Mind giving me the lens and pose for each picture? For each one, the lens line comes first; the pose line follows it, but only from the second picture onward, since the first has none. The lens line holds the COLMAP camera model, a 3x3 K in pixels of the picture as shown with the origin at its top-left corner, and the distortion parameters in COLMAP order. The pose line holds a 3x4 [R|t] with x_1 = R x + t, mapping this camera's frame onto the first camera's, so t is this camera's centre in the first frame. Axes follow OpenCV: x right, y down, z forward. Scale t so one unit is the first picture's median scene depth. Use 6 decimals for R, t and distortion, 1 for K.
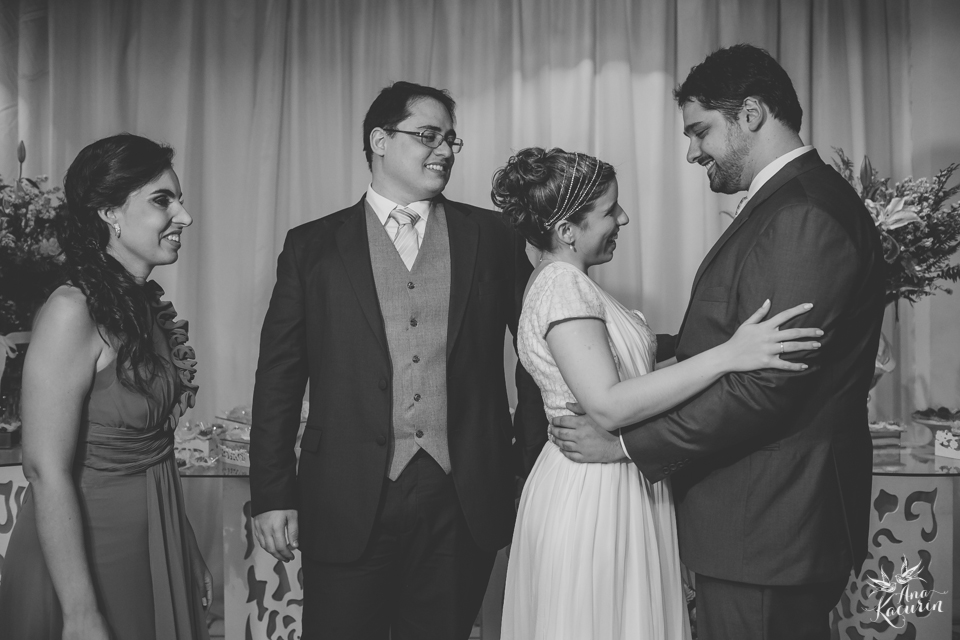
lens RADIAL K [[974.6, 0, 482.7], [0, 974.6, 320.5], [0, 0, 1]] dist [-0.006026, 0.000000]
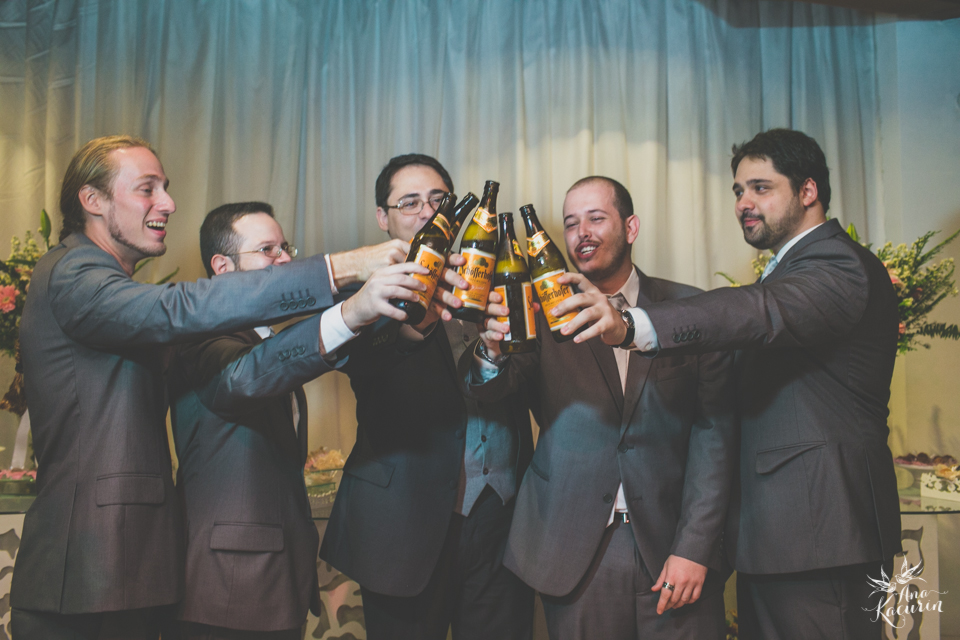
lens RADIAL K [[974.6, 0, 482.1], [0, 974.6, 319.7], [0, 0, 1]] dist [-0.006026, 0.000000]
pose [[0.999285, 0.002718, 0.037718, -0.065647], [-0.000641, 0.998488, -0.054962, 0.000755], [-0.037810, 0.054899, 0.997776, -0.079606]]
